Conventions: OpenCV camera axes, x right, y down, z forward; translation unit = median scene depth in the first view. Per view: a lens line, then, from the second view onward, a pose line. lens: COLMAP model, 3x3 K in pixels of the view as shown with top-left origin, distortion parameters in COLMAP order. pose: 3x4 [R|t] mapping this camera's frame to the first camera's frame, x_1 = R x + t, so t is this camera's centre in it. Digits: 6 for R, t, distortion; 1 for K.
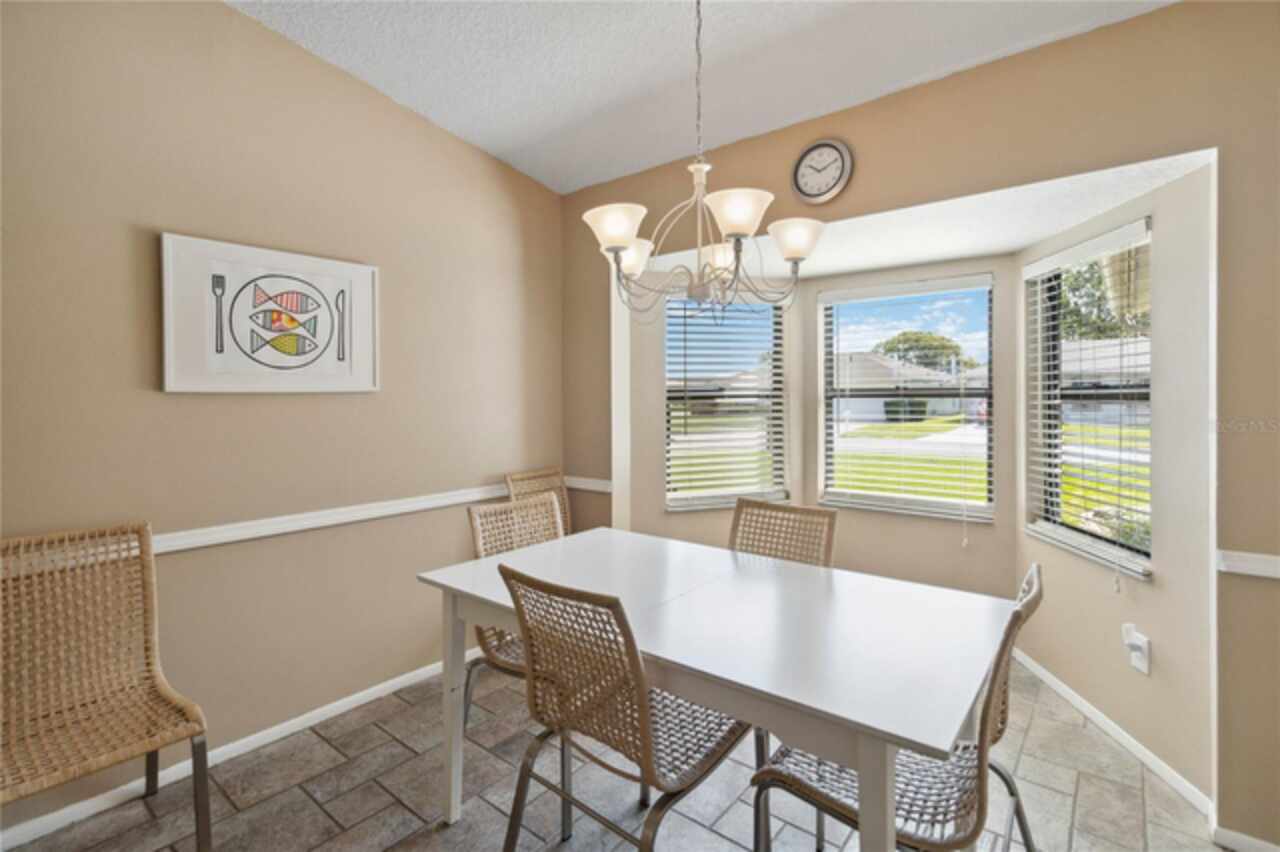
lens RADIAL K [[598.5, 0, 643.5], [0, 598.5, 398.9], [0, 0, 1]] dist [0.002704, 0.000244]
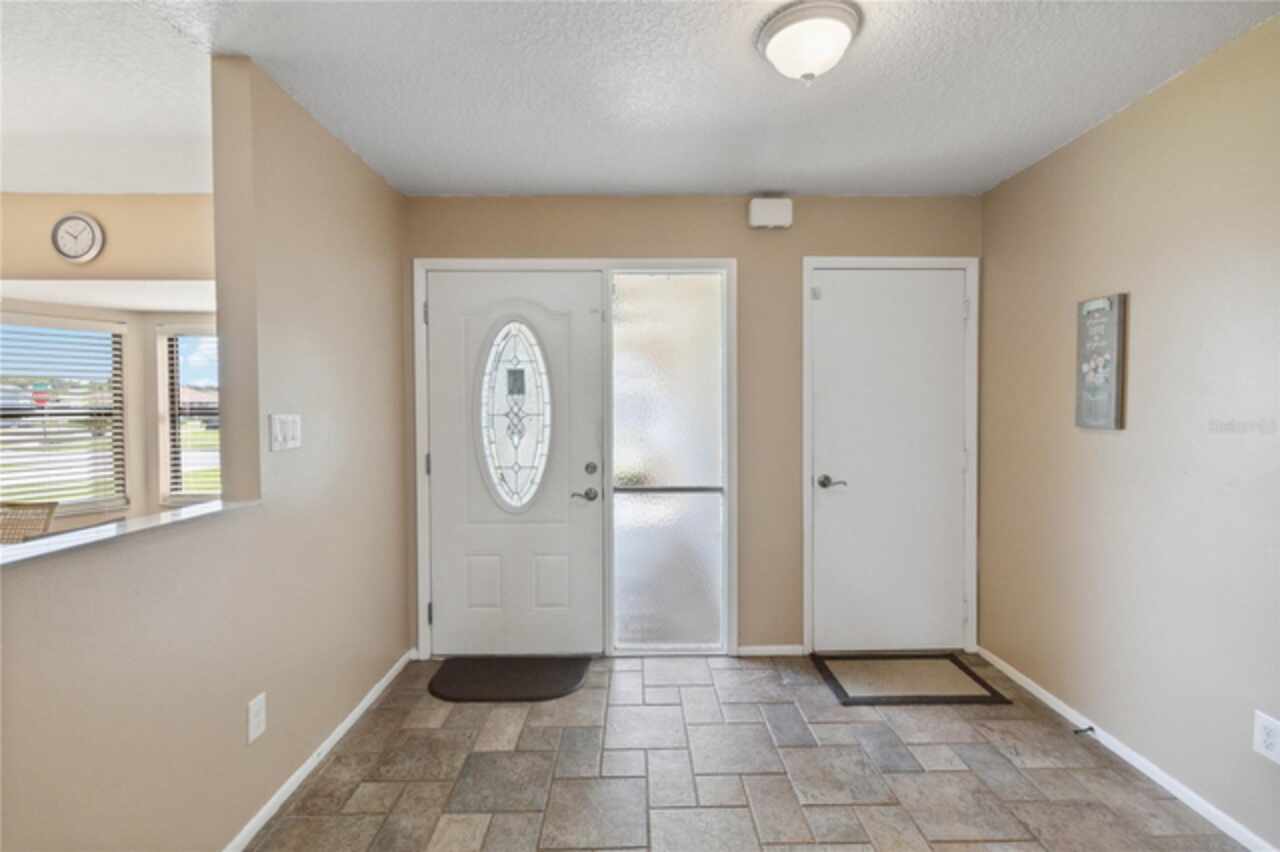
lens RADIAL K [[588.9, 0, 645.7], [0, 588.9, 419.7], [0, 0, 1]] dist [0.001144, -0.000390]
pose [[0.765206, -0.010854, 0.643694, 0.420076], [0.000488, 0.999867, 0.016280, -0.017820], [-0.643786, -0.012143, 0.765110, -0.743425]]
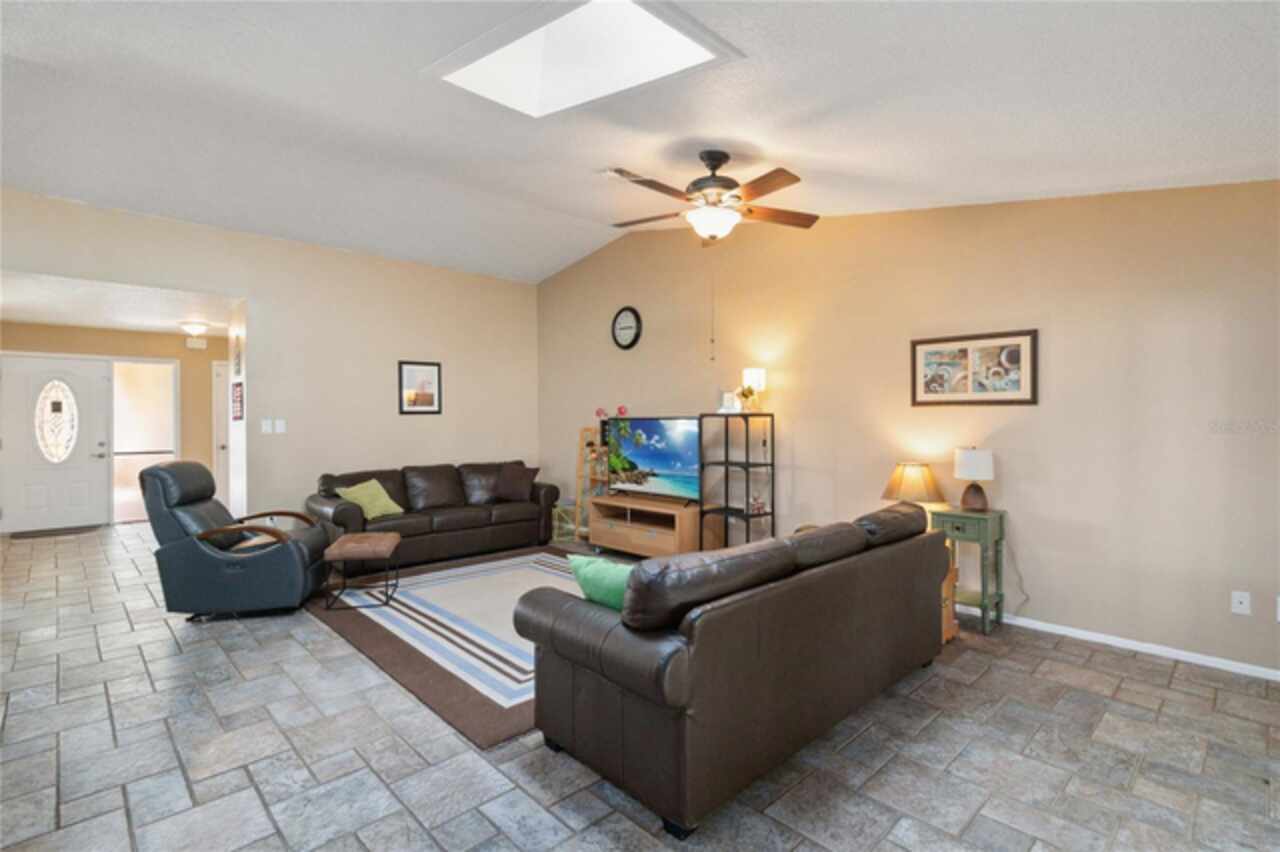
lens RADIAL K [[600.8, 0, 645.5], [0, 600.8, 424.2], [0, 0, 1]] dist [0.002816, 0.000450]
pose [[0.118419, -0.006249, 0.992944, -1.616060], [0.002350, 0.999979, 0.006013, -0.005927], [-0.992961, 0.001621, 0.118432, -2.852835]]
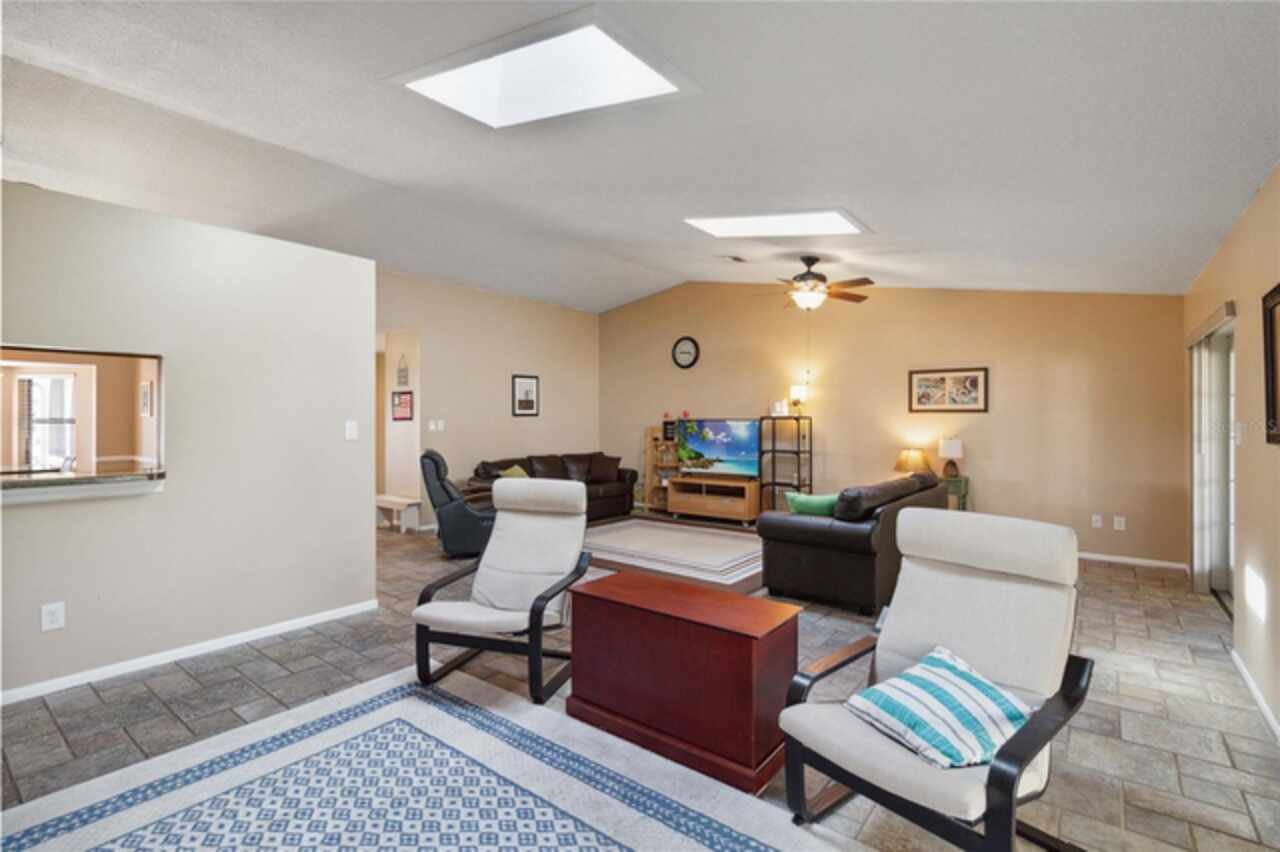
lens RADIAL K [[588.9, 0, 645.7], [0, 588.9, 419.7], [0, 0, 1]] dist [0.001144, -0.000390]
pose [[-0.020620, 0.005138, 0.999774, -2.489821], [0.000068, 0.999987, -0.005138, 0.000100], [-0.999787, -0.000038, -0.020620, -2.124634]]
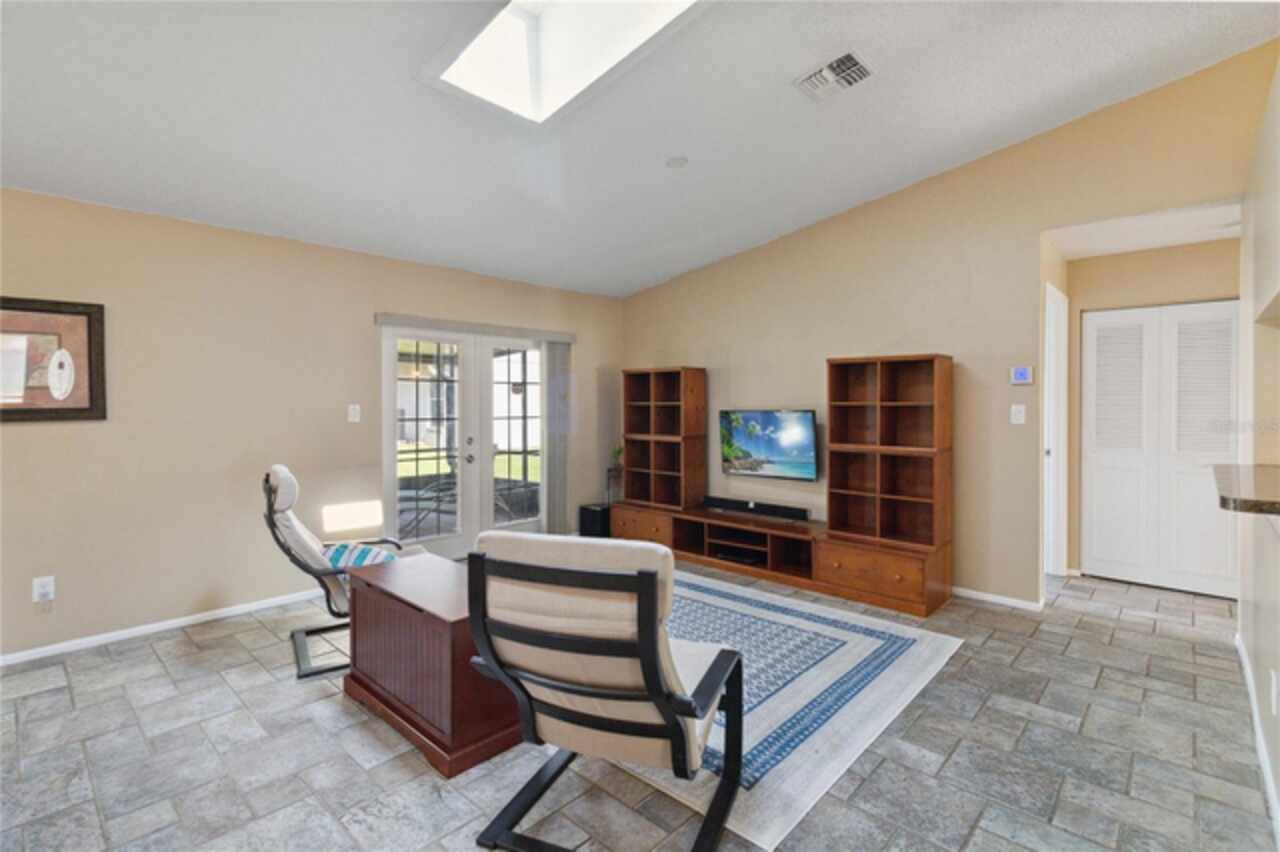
lens RADIAL K [[588.9, 0, 645.7], [0, 588.9, 419.7], [0, 0, 1]] dist [0.001144, -0.000390]
pose [[-0.061308, 0.033508, -0.997556, -0.366343], [-0.001855, 0.999431, 0.033685, -0.012608], [0.998117, 0.003916, -0.061211, -1.763765]]
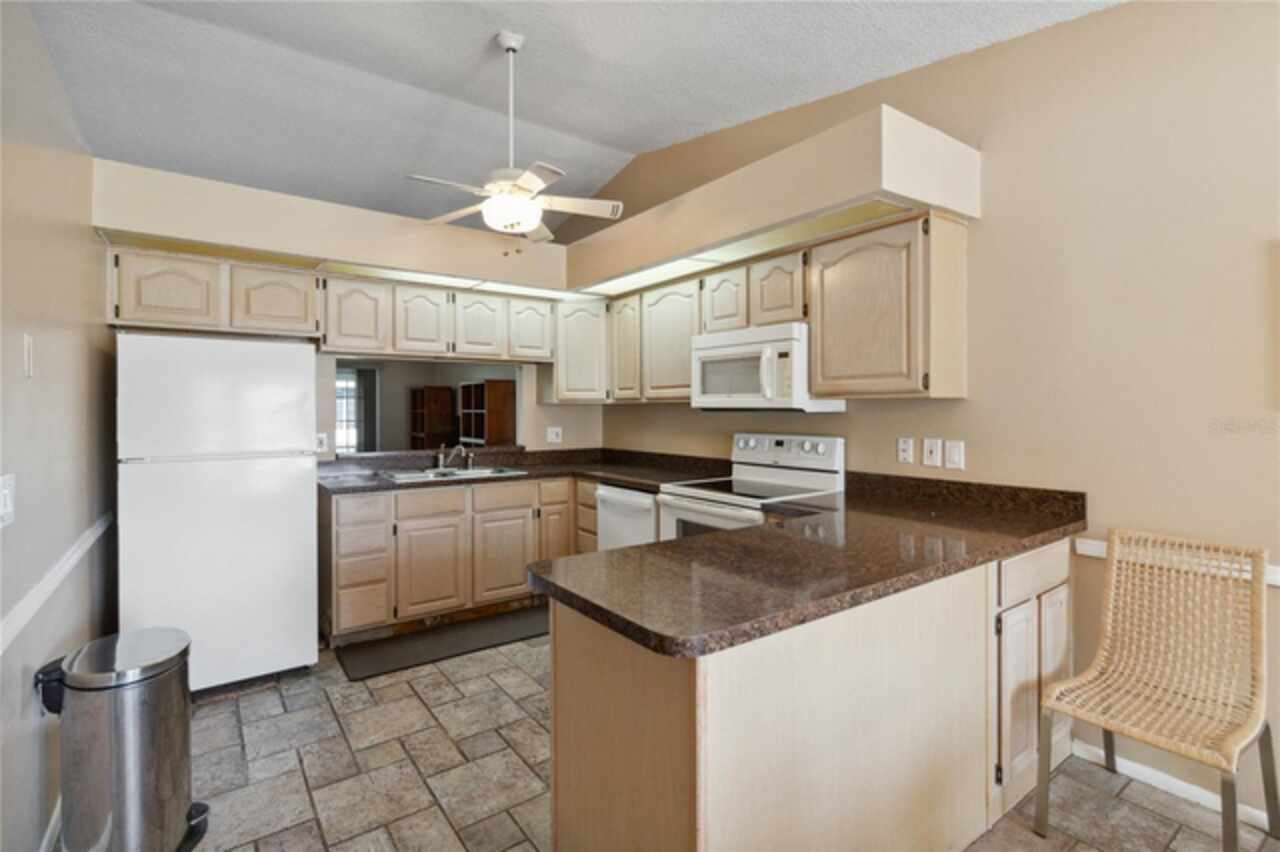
lens RADIAL K [[594.0, 0, 644.7], [0, 594.0, 407.6], [0, 0, 1]] dist [0.001375, -0.000511]
pose [[-0.250179, 0.004759, -0.968188, 0.276219], [0.001990, 0.999988, 0.004401, -0.023103], [0.968198, -0.000826, -0.250186, 0.218956]]
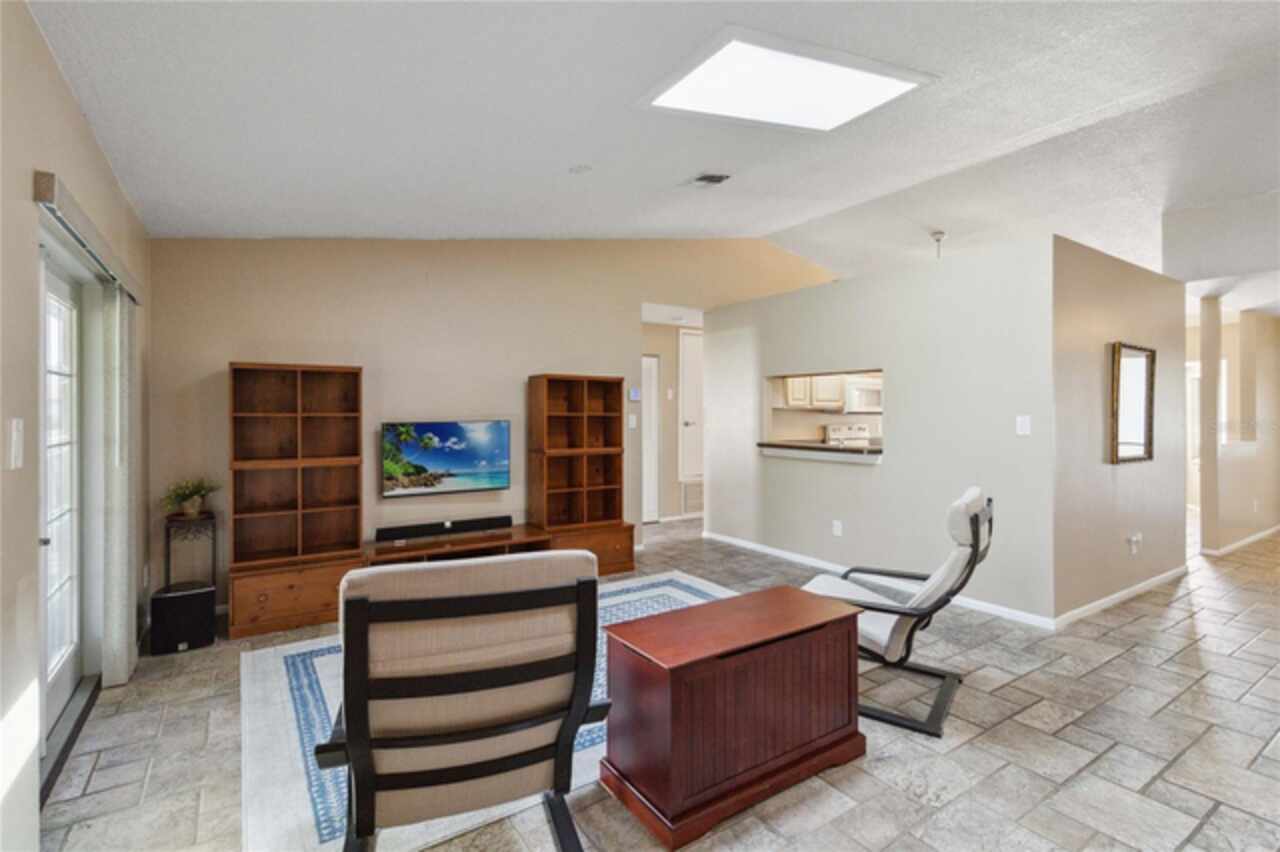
lens RADIAL K [[602.4, 0, 643.2], [0, 602.4, 410.6], [0, 0, 1]] dist [-0.000349, -0.000190]
pose [[0.954931, 0.005228, -0.296781, -1.268679], [-0.006361, 0.999976, -0.002852, -0.008219], [0.296759, 0.004611, 0.954941, -3.176561]]
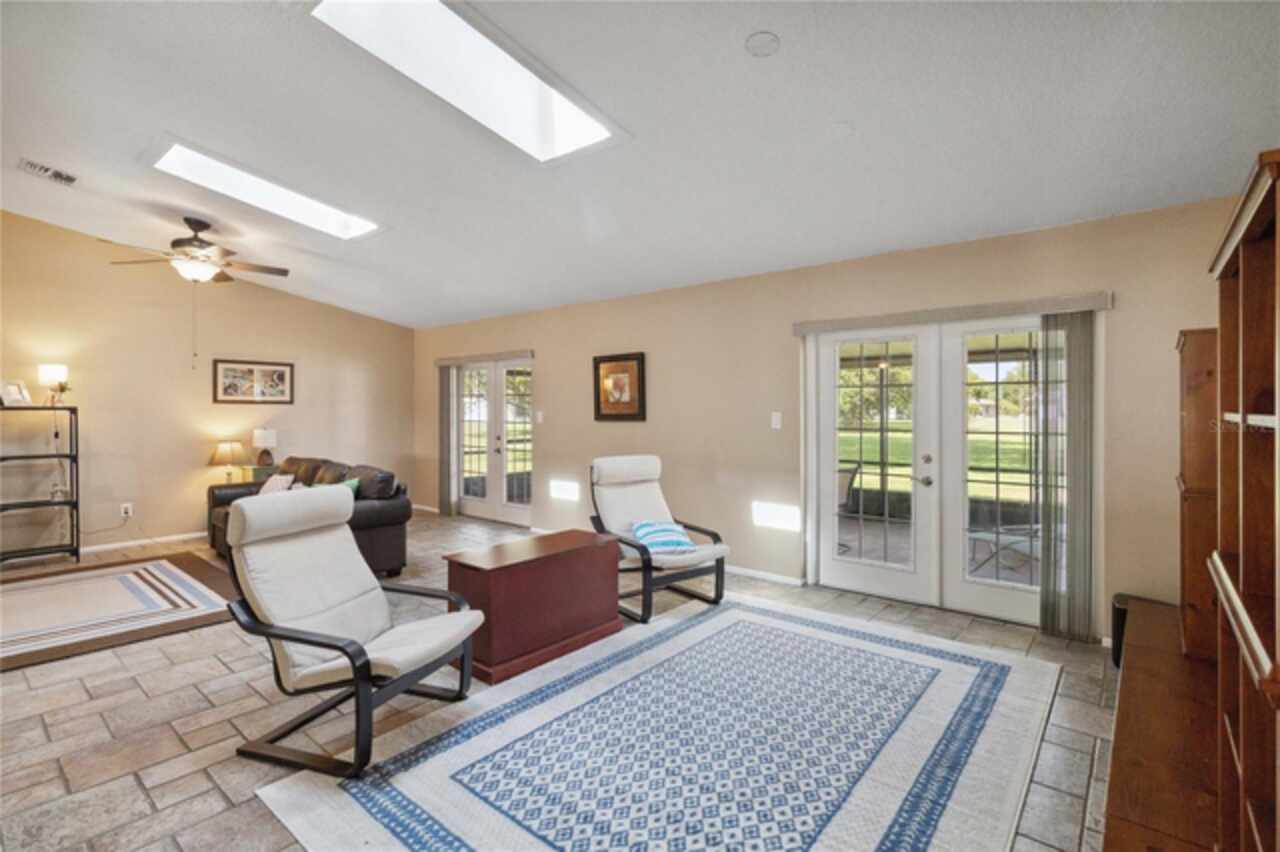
lens RADIAL K [[594.0, 0, 644.7], [0, 594.0, 407.6], [0, 0, 1]] dist [0.001375, -0.000511]
pose [[-0.999906, 0.006440, 0.012117, -1.687164], [0.006408, 0.999976, -0.002682, -0.009038], [-0.012134, -0.002604, -0.999923, -0.773819]]
